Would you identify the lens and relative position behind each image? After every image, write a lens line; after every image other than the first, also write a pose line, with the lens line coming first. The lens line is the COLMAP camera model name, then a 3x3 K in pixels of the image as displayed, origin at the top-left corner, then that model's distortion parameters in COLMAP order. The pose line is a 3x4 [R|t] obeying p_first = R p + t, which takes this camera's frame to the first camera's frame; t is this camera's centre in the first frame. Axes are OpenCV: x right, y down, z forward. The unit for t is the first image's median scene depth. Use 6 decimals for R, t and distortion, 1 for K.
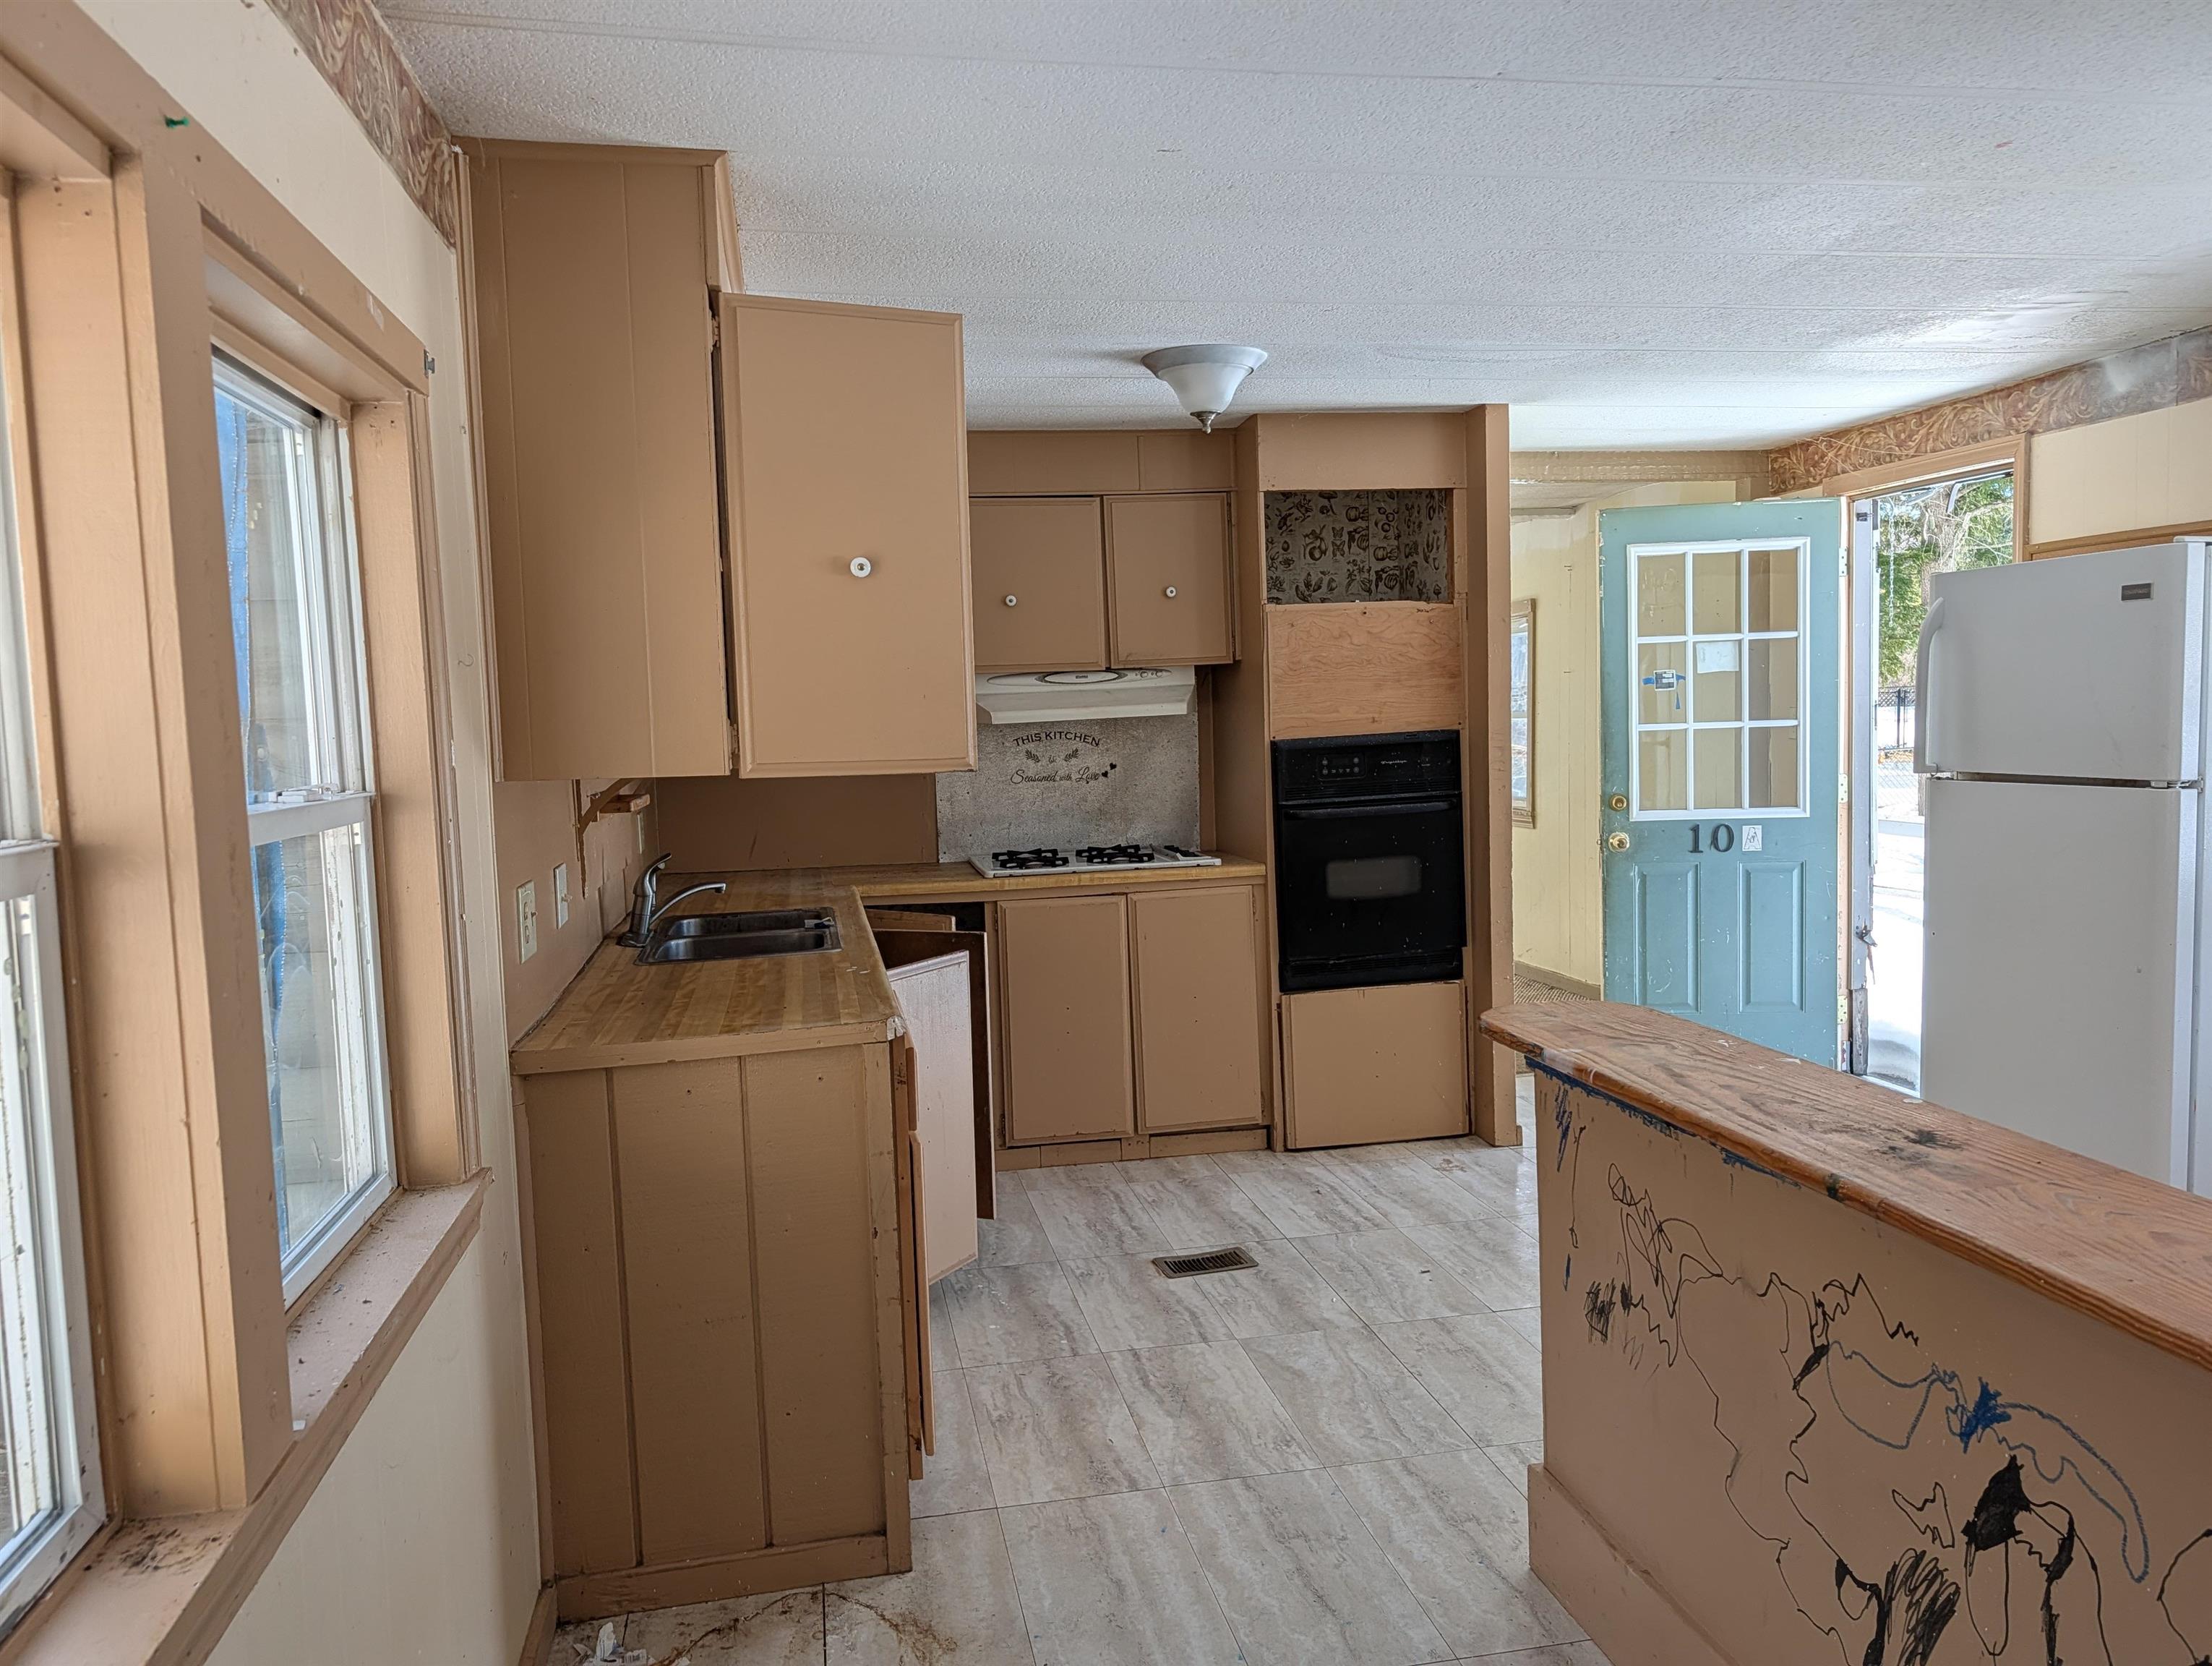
lens RADIAL K [[1598.6, 0, 1104.2], [0, 1598.6, 830.5], [0, 0, 1]] dist [0.014687, -0.000130]
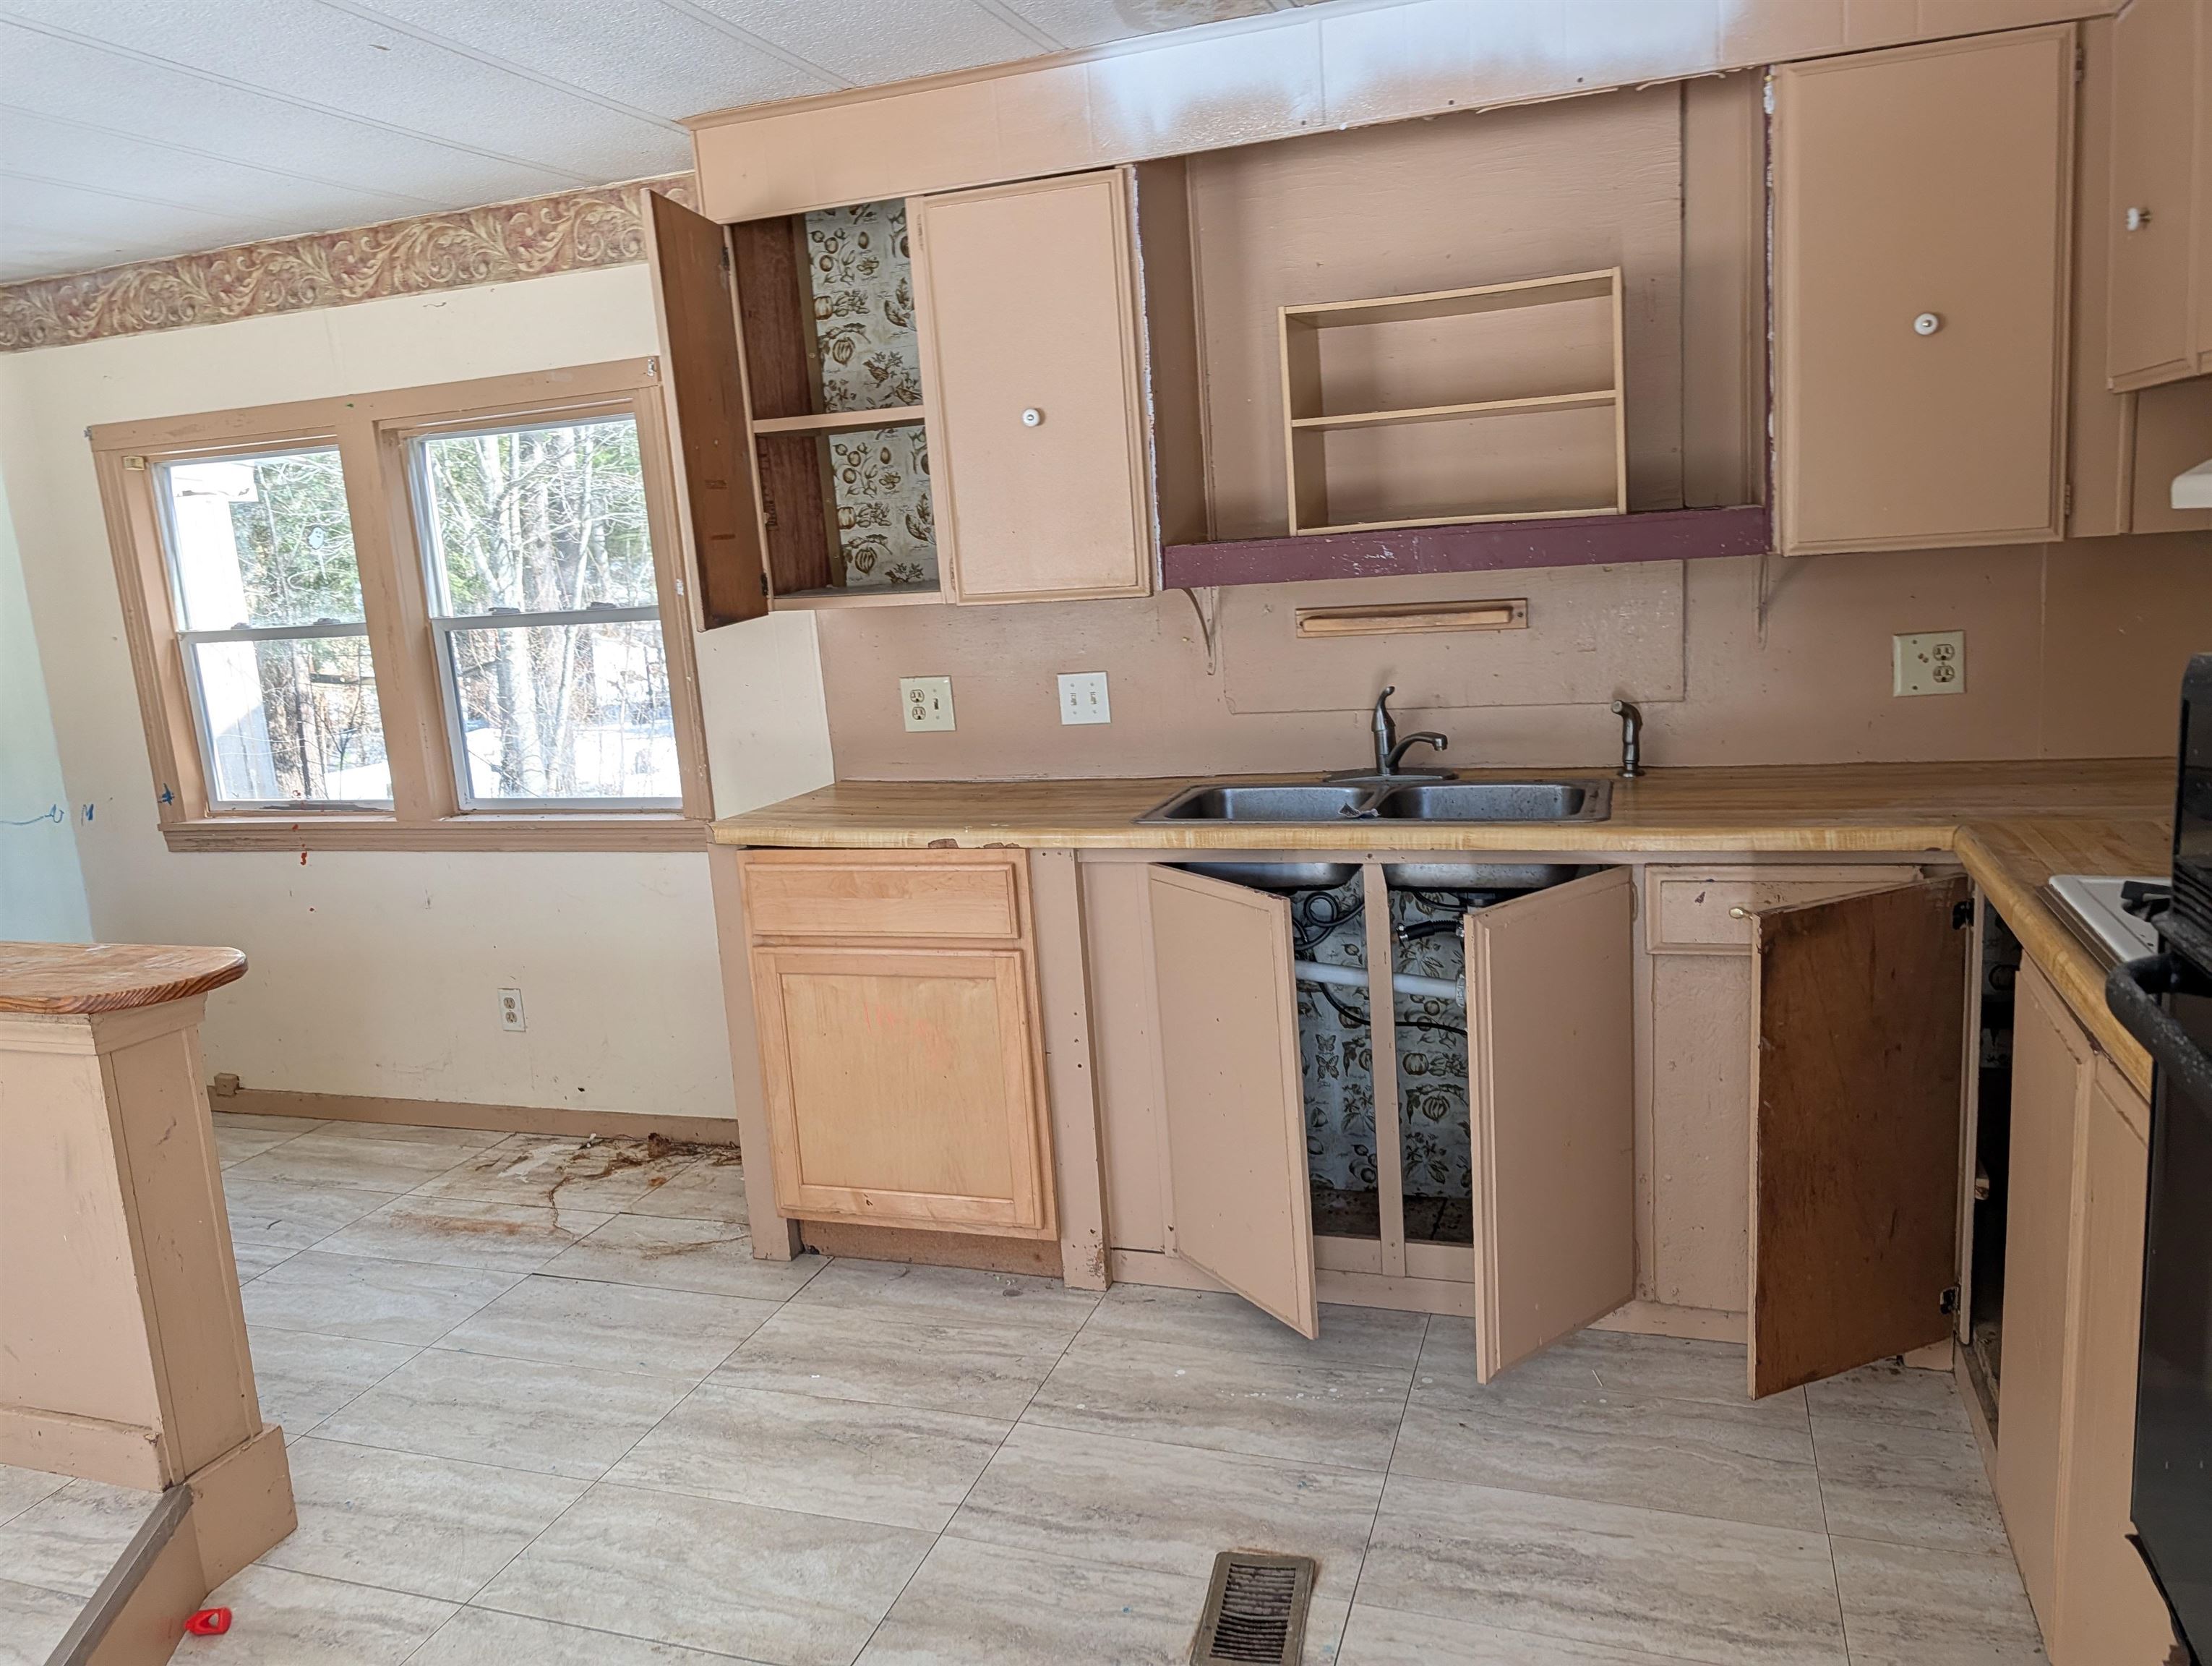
lens RADIAL K [[1598.6, 0, 1105.7], [0, 1598.6, 827.5], [0, 0, 1]] dist [0.014687, -0.000130]
pose [[-0.487911, 0.233842, -0.840988, 0.575411], [0.020600, 0.966265, 0.256725, -0.149817], [0.872650, 0.107935, -0.476268, 1.418085]]
